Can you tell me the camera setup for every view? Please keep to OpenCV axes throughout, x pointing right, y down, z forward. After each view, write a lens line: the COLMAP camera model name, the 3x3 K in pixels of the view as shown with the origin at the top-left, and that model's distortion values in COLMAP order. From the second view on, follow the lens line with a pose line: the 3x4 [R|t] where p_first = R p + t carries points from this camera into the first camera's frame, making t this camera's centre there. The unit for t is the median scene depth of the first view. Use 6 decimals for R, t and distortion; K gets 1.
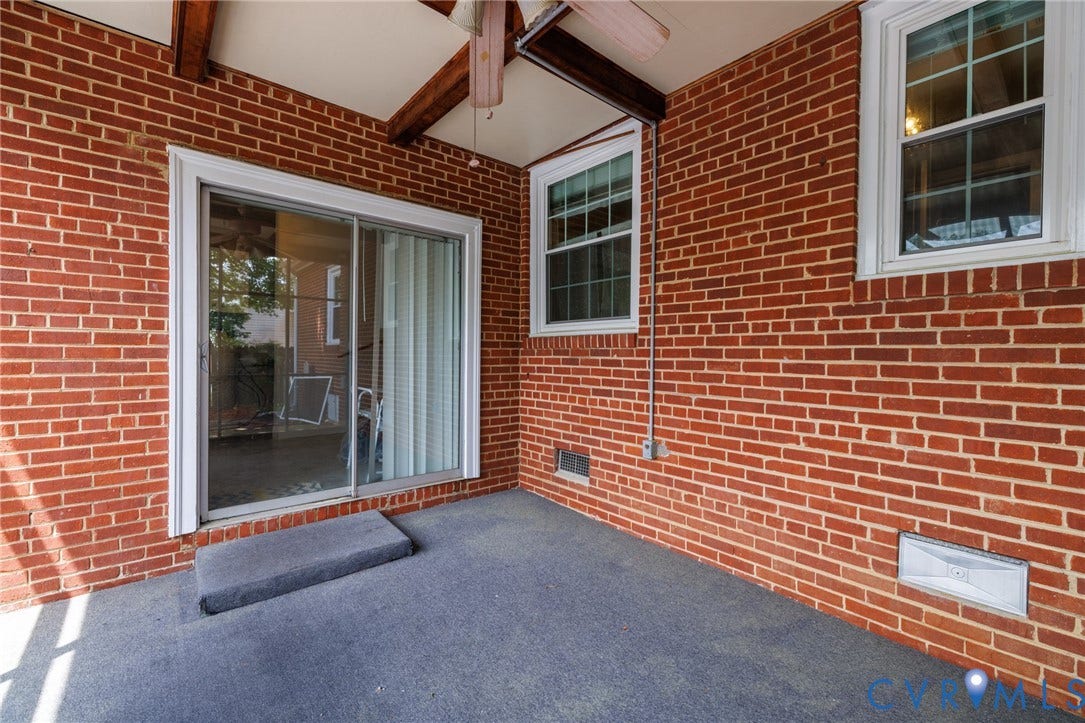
lens RADIAL K [[457.0, 0, 537.8], [0, 457.0, 362.5], [0, 0, 1]] dist [-0.000639, 0.000238]
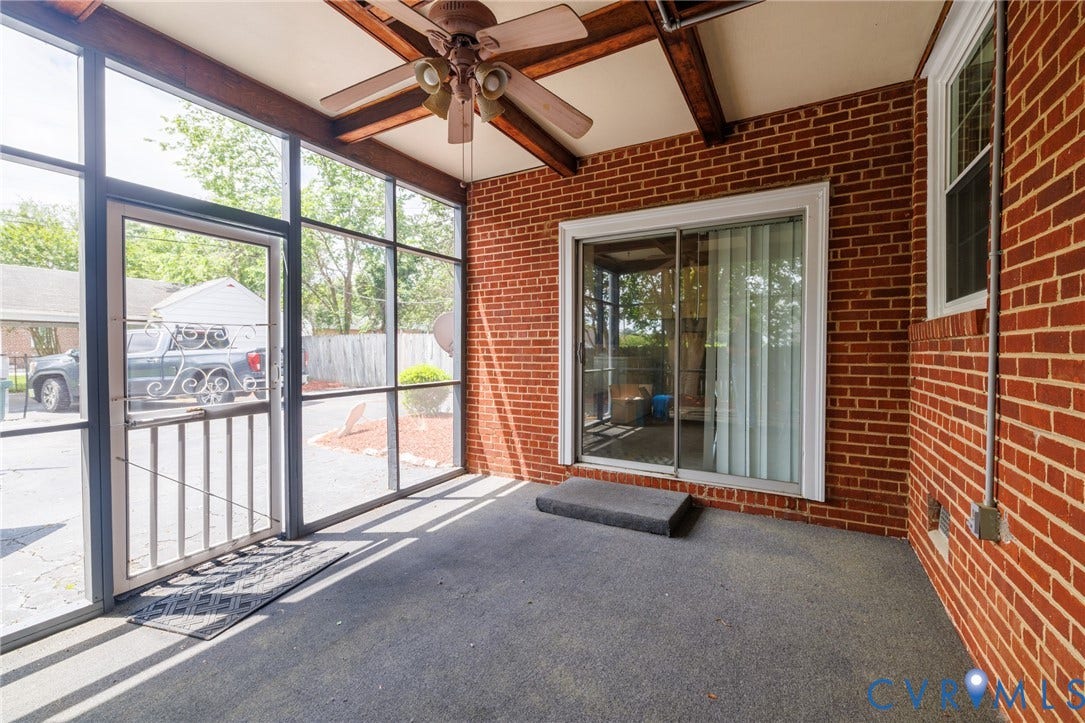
lens RADIAL K [[457.0, 0, 537.8], [0, 457.0, 362.5], [0, 0, 1]] dist [-0.000639, 0.000238]
pose [[0.331434, 0.016566, -0.943333, 0.606455], [-0.014508, 0.999817, 0.012460, 0.002272], [0.943367, 0.009556, 0.331614, 0.333820]]
